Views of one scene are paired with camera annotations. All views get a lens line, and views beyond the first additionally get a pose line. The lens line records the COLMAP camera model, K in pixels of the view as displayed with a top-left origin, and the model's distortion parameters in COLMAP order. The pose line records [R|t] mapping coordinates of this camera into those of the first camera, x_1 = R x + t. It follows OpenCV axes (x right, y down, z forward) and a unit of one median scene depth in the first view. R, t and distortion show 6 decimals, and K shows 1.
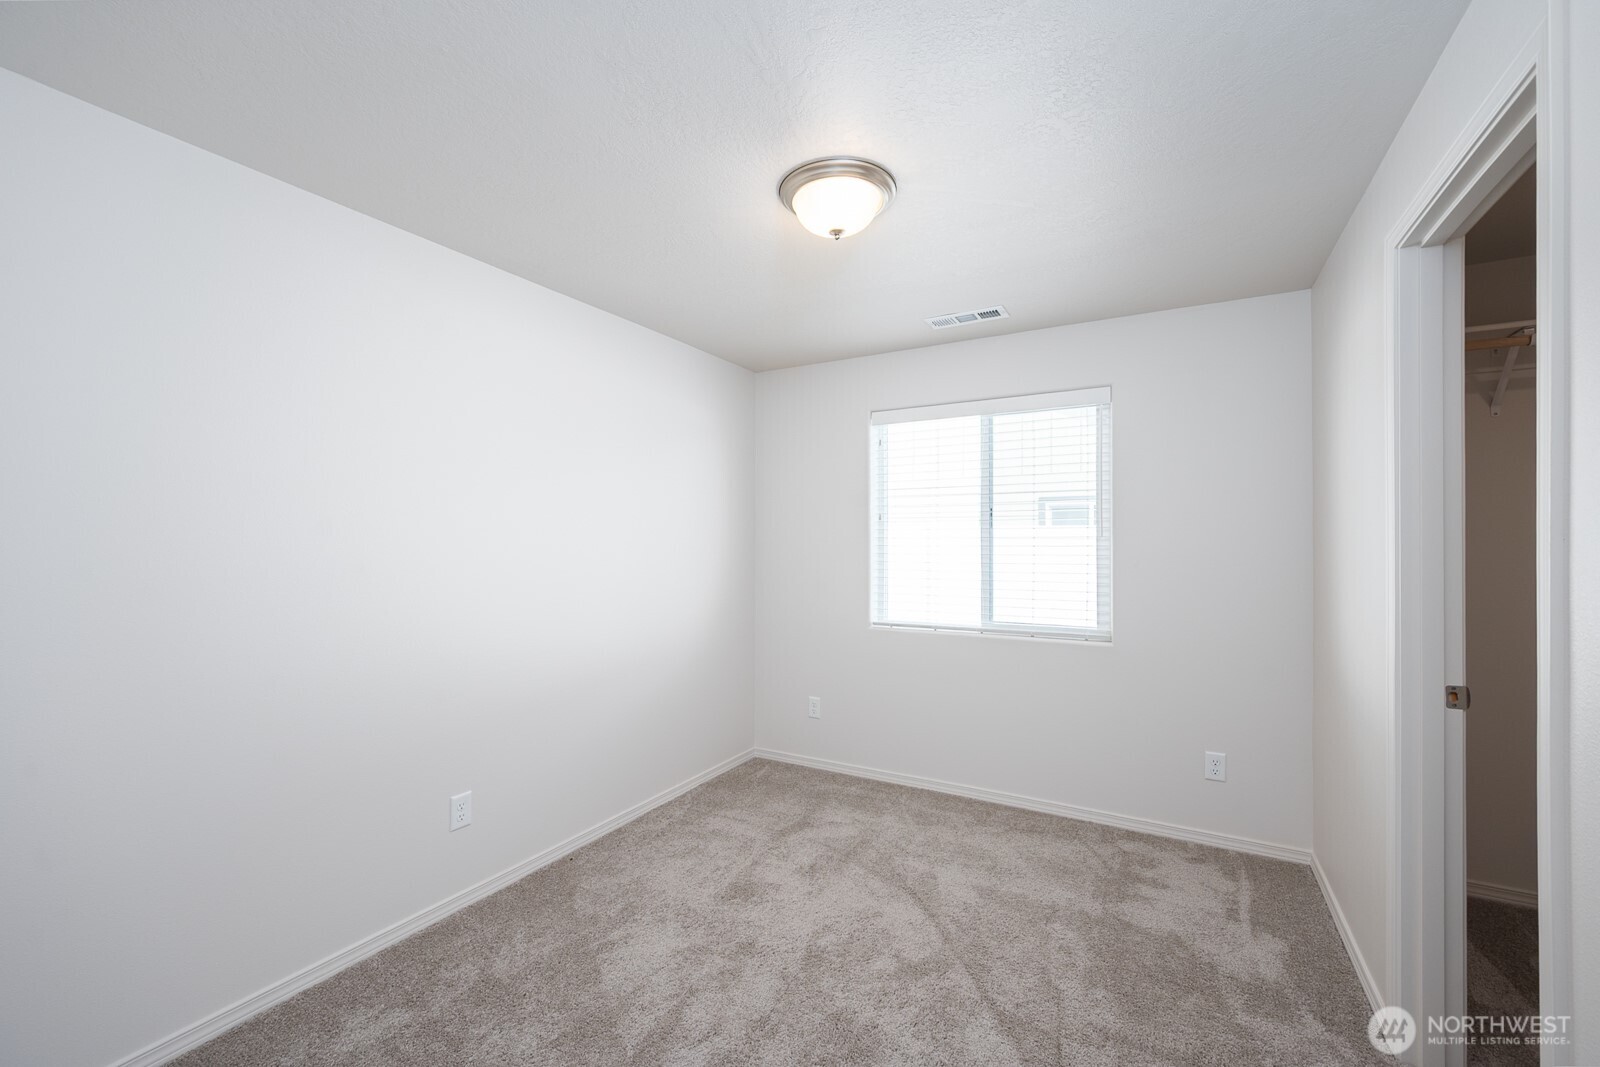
lens RADIAL K [[658.7, 0, 786.9], [0, 658.7, 531.6], [0, 0, 1]] dist [-0.000810, -0.000164]
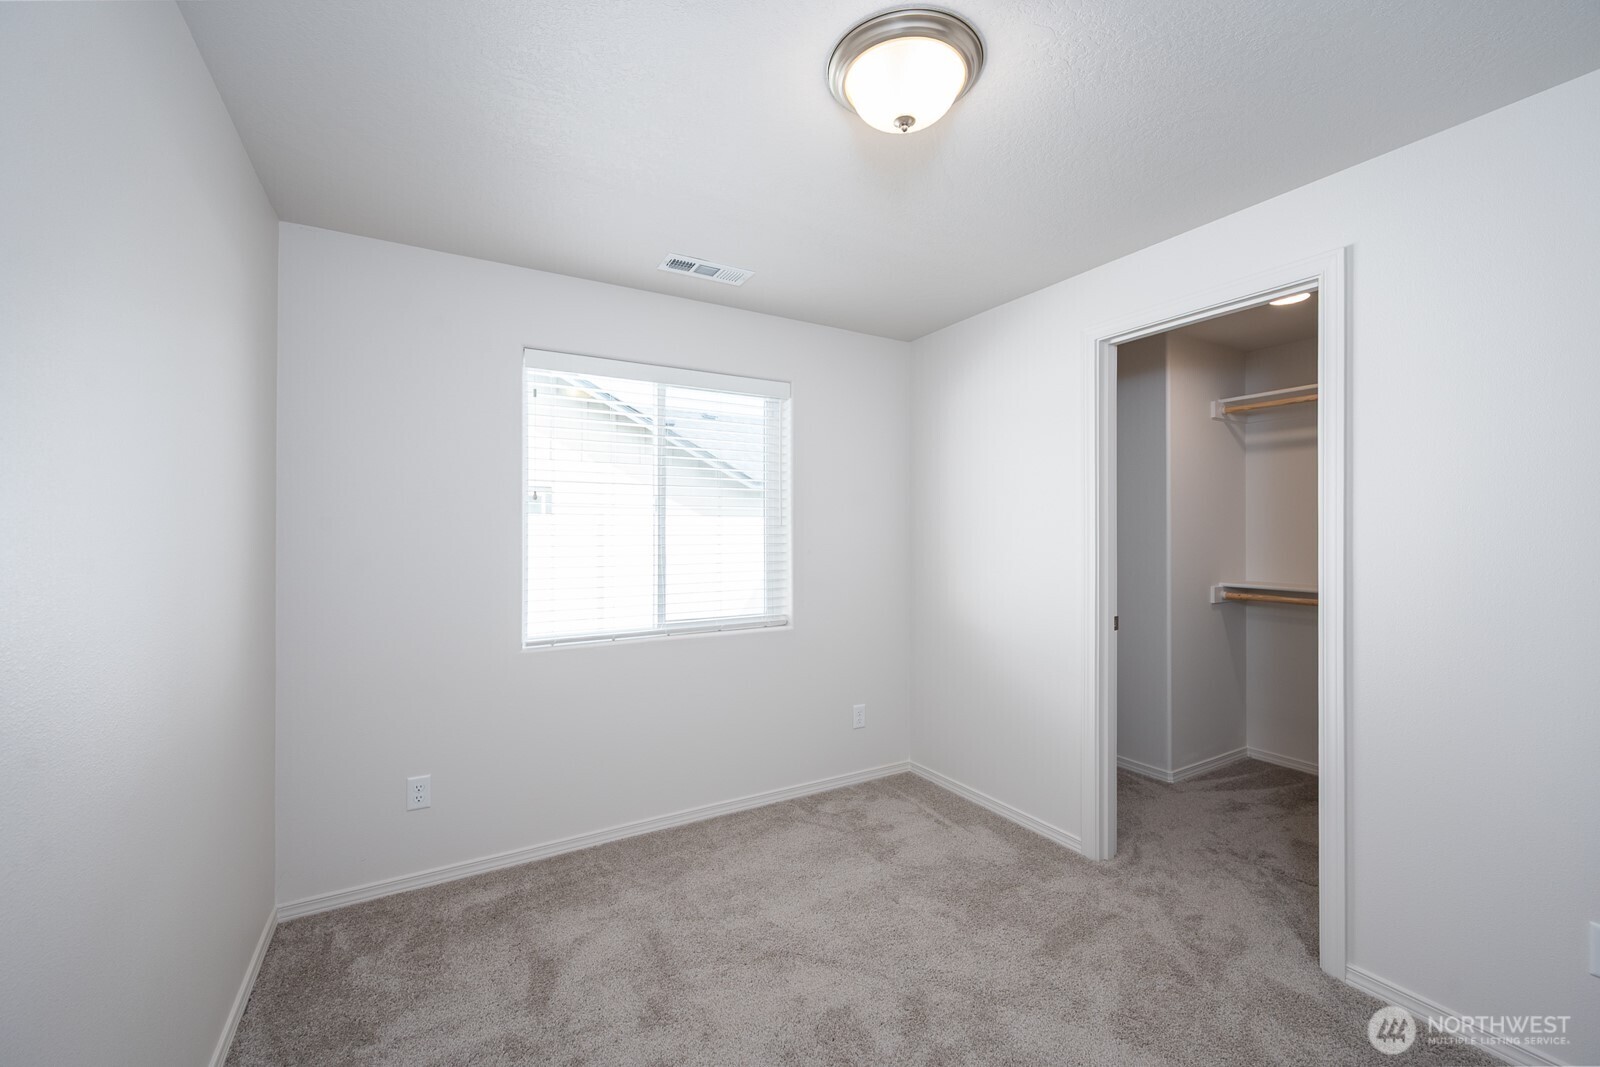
lens RADIAL K [[658.7, 0, 786.9], [0, 658.7, 531.6], [0, 0, 1]] dist [-0.000810, -0.000164]
pose [[0.478459, 0.003095, 0.878105, -0.437918], [-0.012392, 0.999918, 0.003228, 0.013847], [-0.878023, -0.012426, 0.478458, 0.499608]]
